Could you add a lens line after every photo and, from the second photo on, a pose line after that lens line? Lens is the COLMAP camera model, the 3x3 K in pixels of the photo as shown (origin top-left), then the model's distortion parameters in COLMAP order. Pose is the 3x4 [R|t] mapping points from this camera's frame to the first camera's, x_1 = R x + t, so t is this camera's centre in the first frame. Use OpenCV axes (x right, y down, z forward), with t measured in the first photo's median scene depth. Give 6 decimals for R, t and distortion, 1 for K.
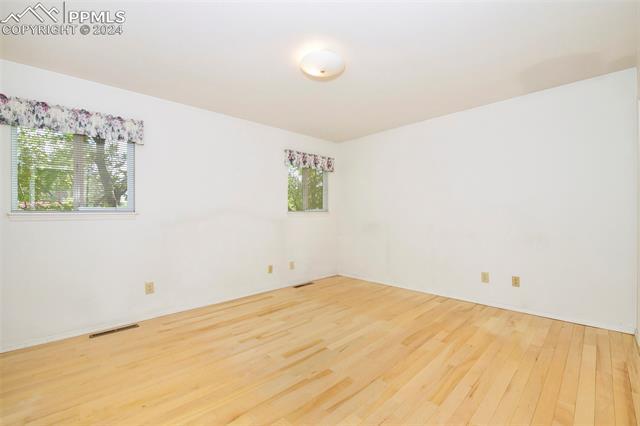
lens RADIAL K [[265.1, 0, 319.5], [0, 265.1, 214.1], [0, 0, 1]] dist [-0.000290, -0.000585]
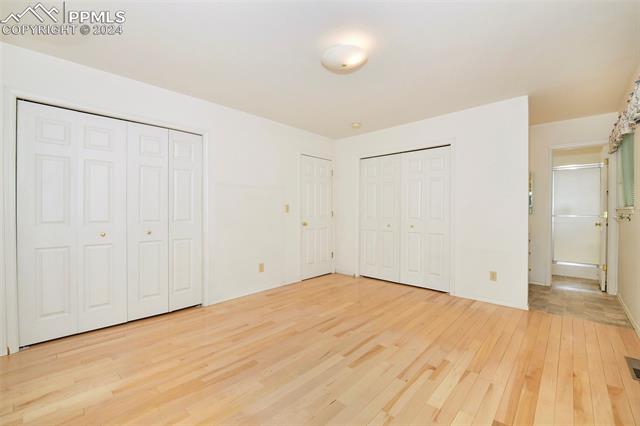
lens RADIAL K [[265.1, 0, 320.5], [0, 265.1, 213.2], [0, 0, 1]] dist [-0.000290, -0.000585]
pose [[-0.998612, 0.007141, -0.052182, 0.145441], [0.007225, 0.999973, -0.001422, 0.009419], [0.052170, -0.001797, -0.998637, 1.846977]]
